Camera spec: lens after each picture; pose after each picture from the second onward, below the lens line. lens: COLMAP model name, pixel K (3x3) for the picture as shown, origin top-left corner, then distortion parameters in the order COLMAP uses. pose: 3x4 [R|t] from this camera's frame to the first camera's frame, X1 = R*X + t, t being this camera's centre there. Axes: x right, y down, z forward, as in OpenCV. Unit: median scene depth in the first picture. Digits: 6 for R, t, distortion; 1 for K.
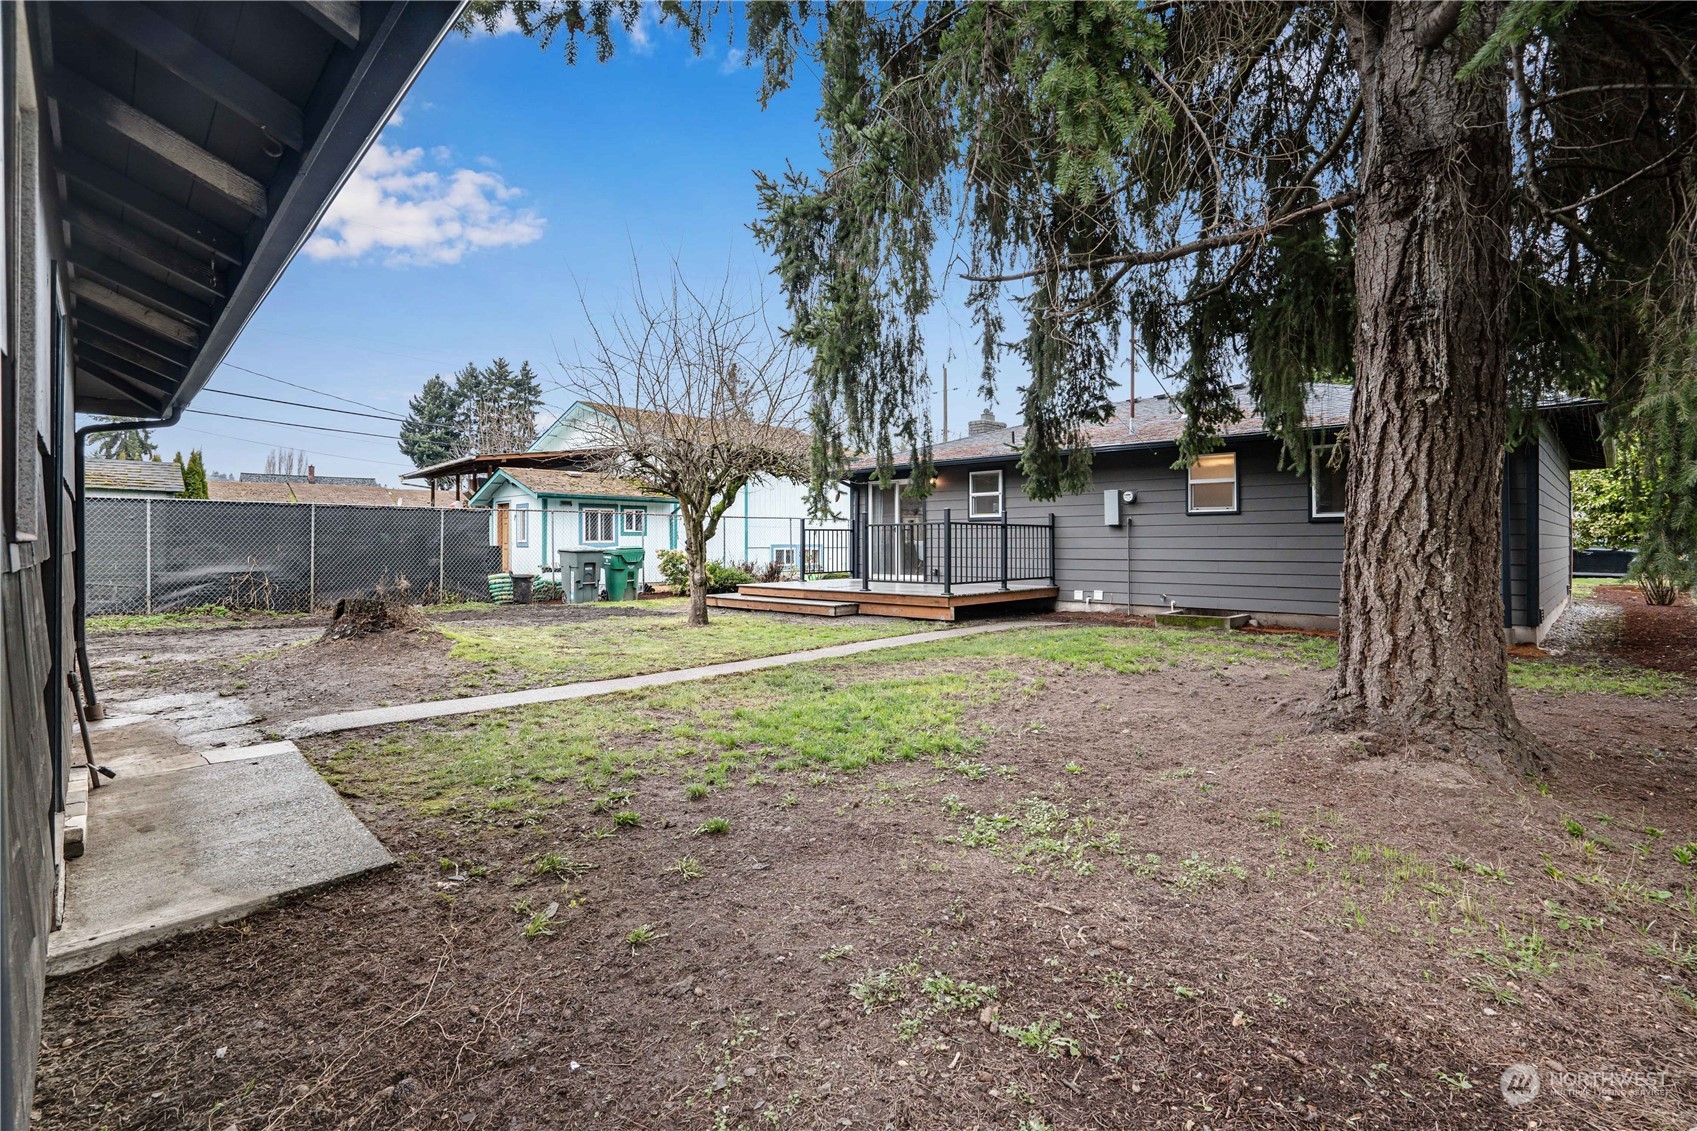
lens RADIAL K [[784.3, 0, 849.2], [0, 784.3, 551.8], [0, 0, 1]] dist [-0.002805, -0.000643]
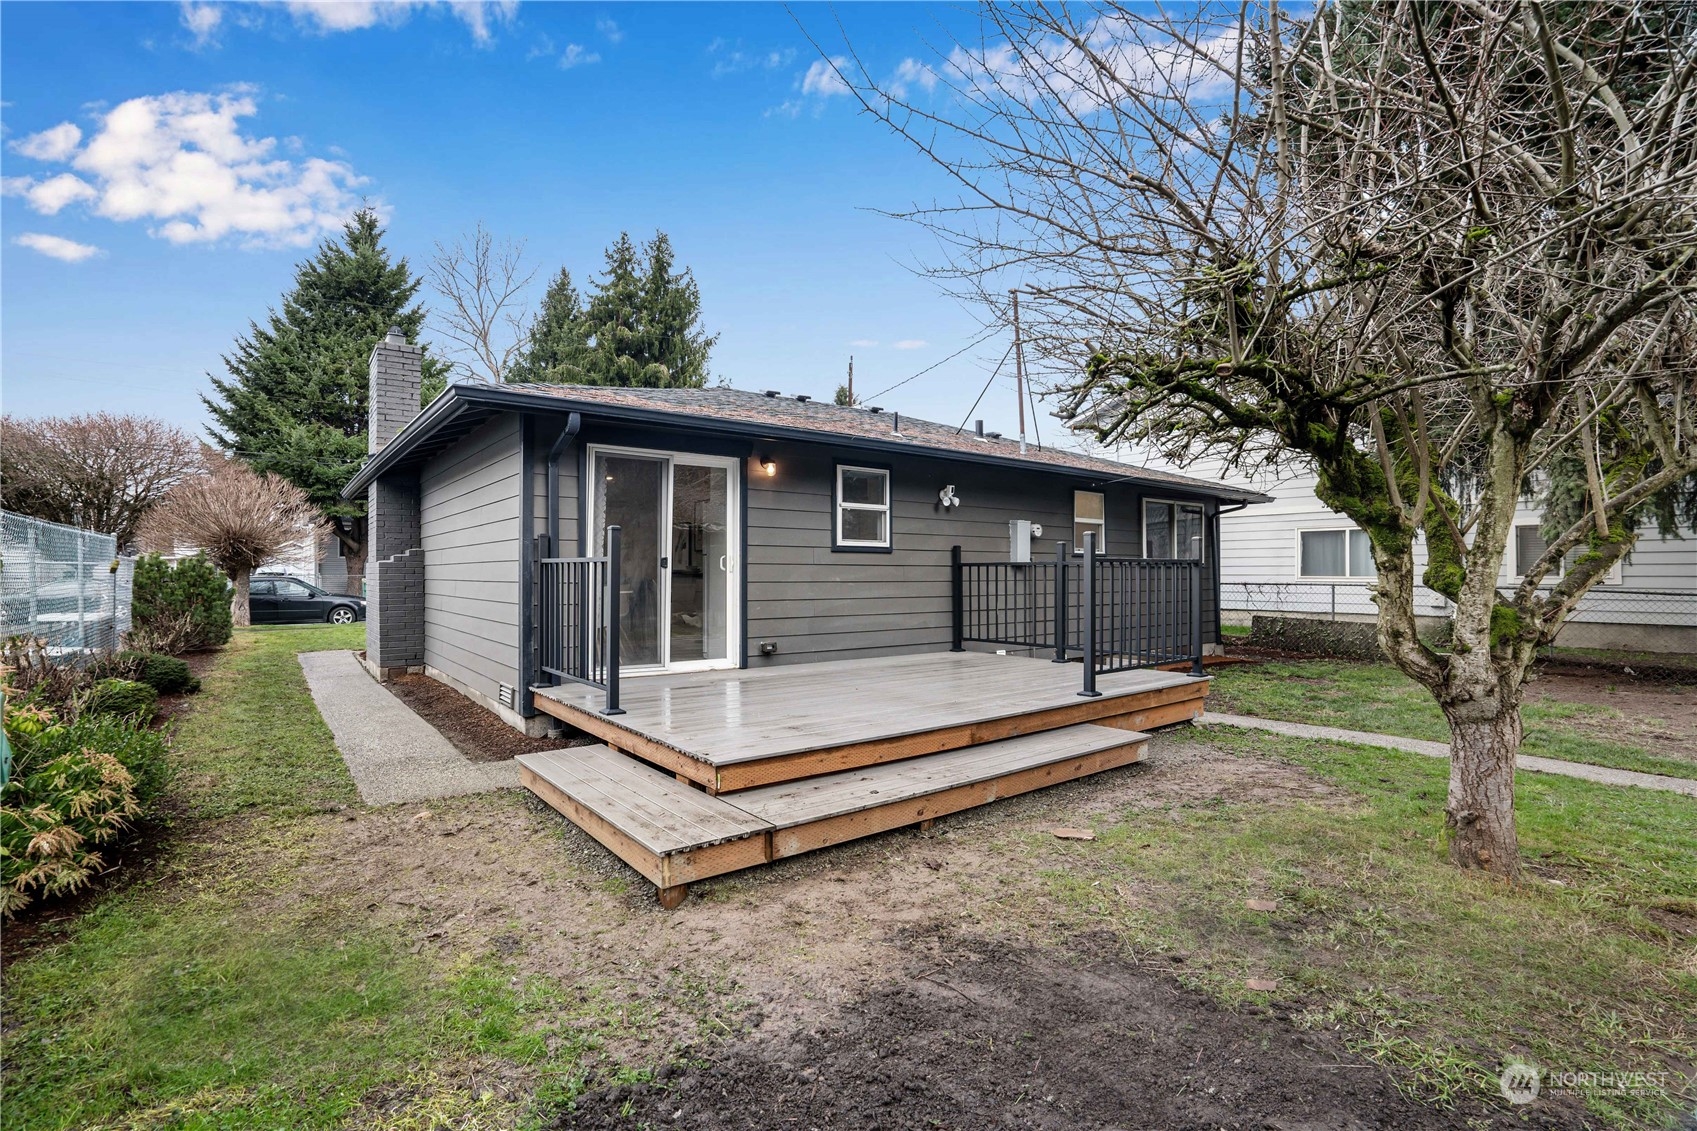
lens RADIAL K [[784.3, 0, 849.8], [0, 784.3, 568.5], [0, 0, 1]] dist [-0.002805, -0.000643]
pose [[0.114650, 0.007924, 0.993374, -0.437939], [0.010350, 0.999904, -0.009171, -0.023341], [-0.993352, 0.011333, 0.114557, 1.007925]]
